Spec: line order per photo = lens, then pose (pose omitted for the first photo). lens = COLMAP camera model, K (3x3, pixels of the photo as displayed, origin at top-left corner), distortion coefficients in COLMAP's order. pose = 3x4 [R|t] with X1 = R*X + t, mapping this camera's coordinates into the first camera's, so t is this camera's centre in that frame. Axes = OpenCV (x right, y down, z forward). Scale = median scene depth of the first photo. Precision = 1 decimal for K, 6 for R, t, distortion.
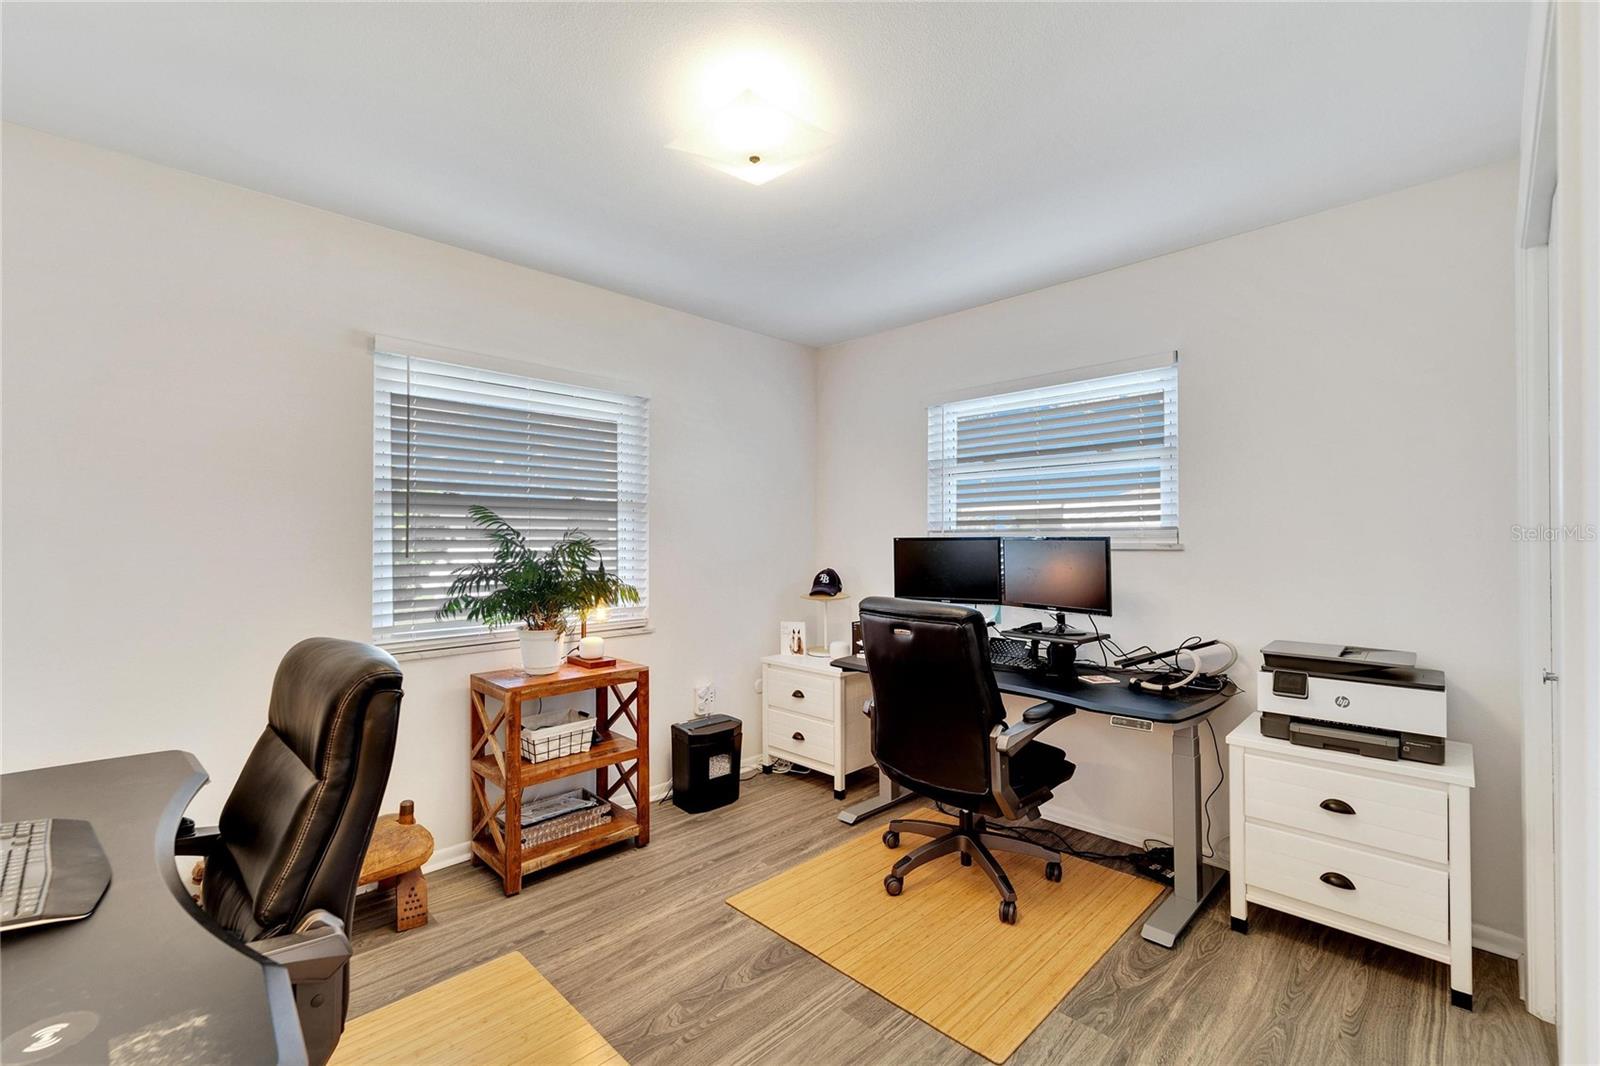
lens RADIAL K [[685.0, 0, 800.4], [0, 685.0, 536.5], [0, 0, 1]] dist [0.011223, 0.000122]
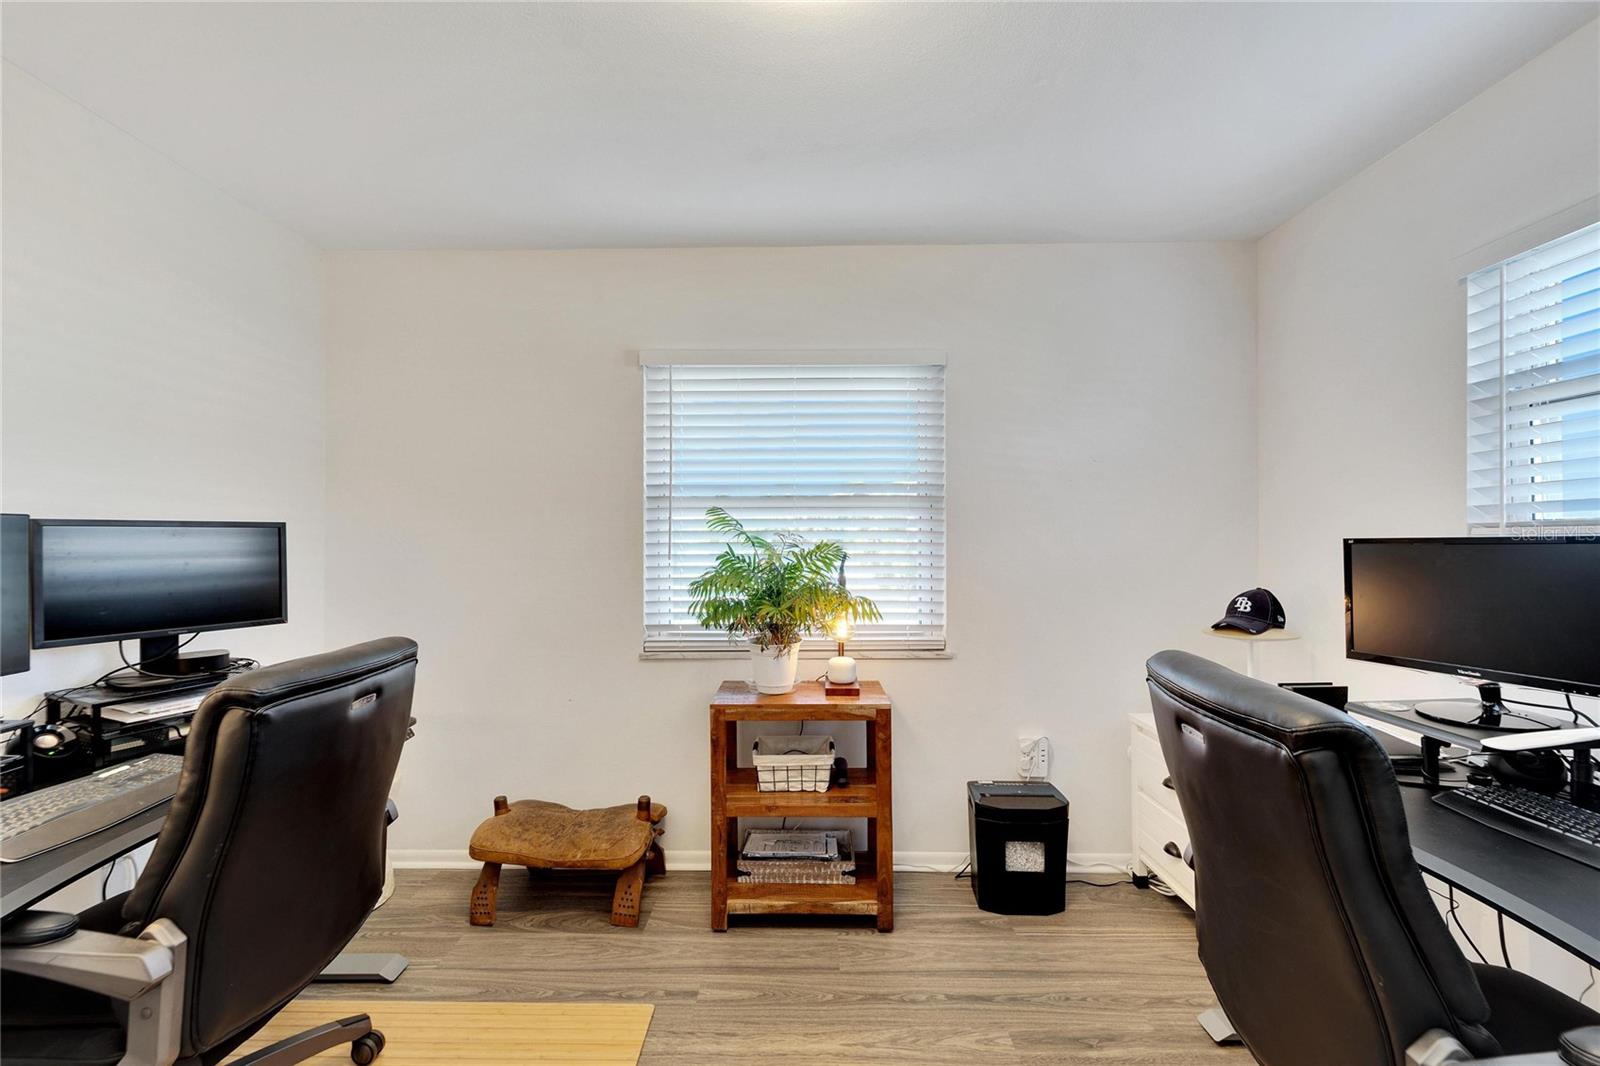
lens RADIAL K [[658.8, 0, 800.5], [0, 658.8, 535.7], [0, 0, 1]] dist [0.006362, -0.003376]
pose [[0.694623, -0.006126, -0.719348, 0.265198], [0.004675, 0.999981, -0.004001, -0.000070], [0.719359, -0.000584, 0.694639, 0.427864]]
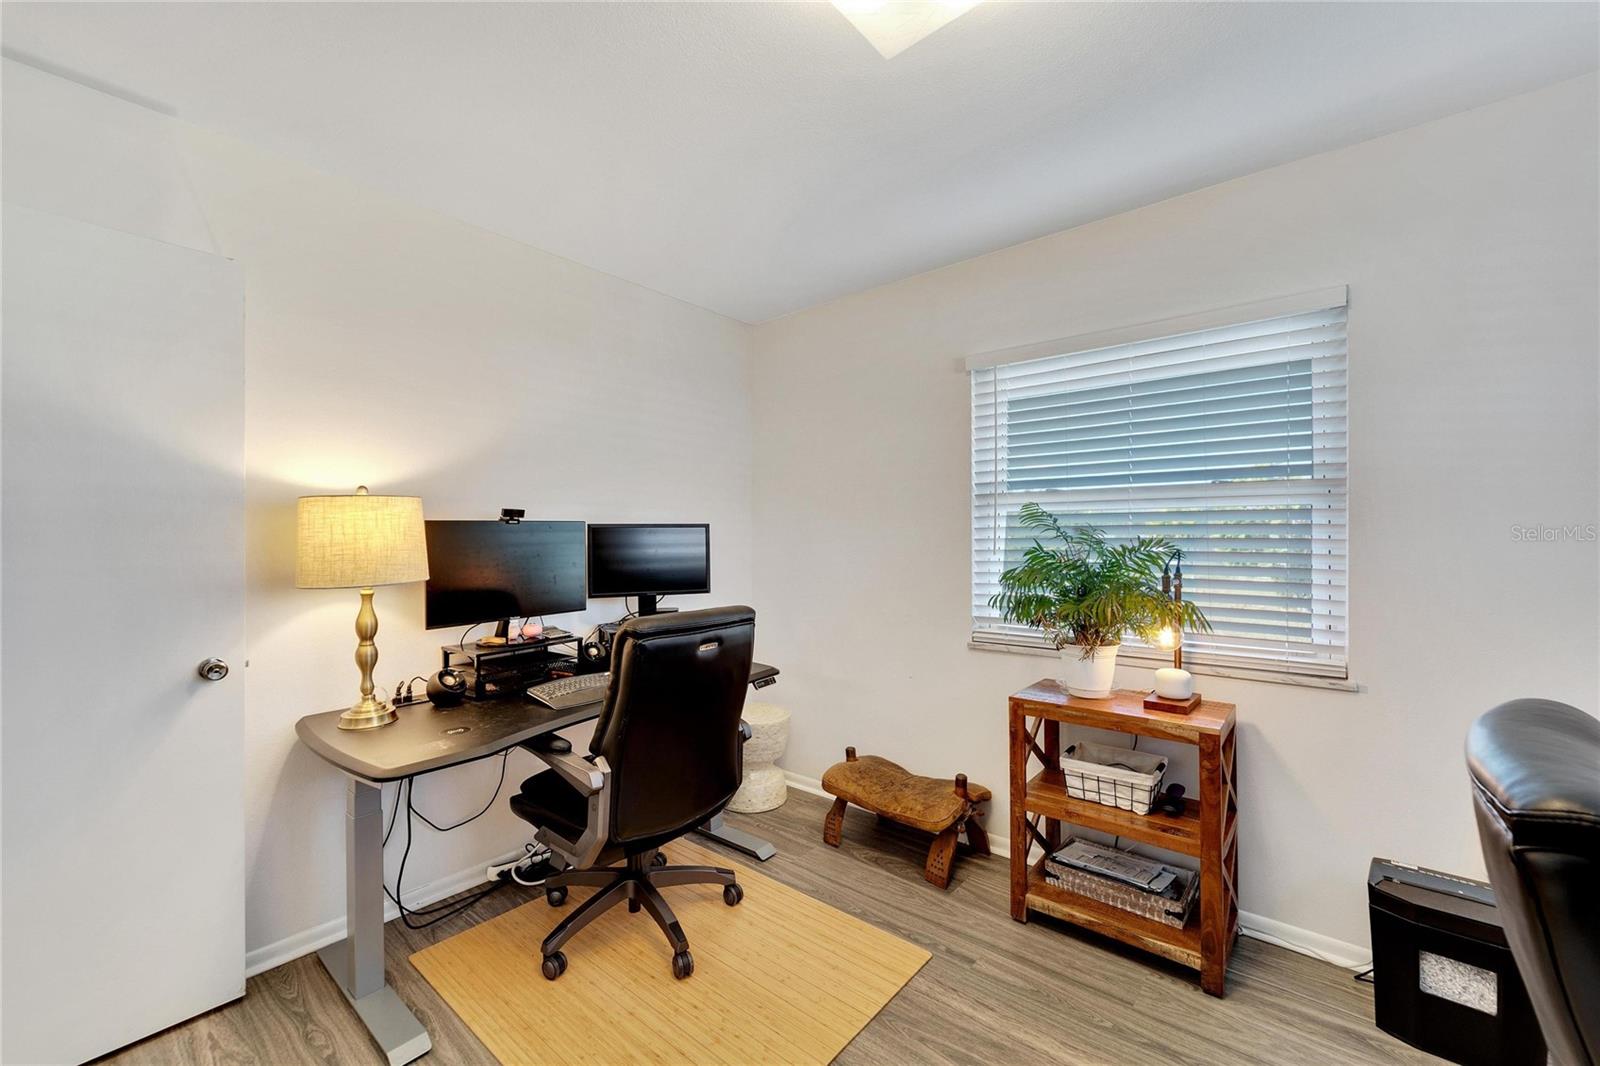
lens RADIAL K [[658.8, 0, 788.8], [0, 658.8, 538.5], [0, 0, 1]] dist [0.006362, -0.003376]
pose [[0.071033, 0.002098, -0.997472, 0.407118], [0.006049, 0.999978, 0.002534, 0.001262], [0.997456, -0.006214, 0.071018, 0.575037]]
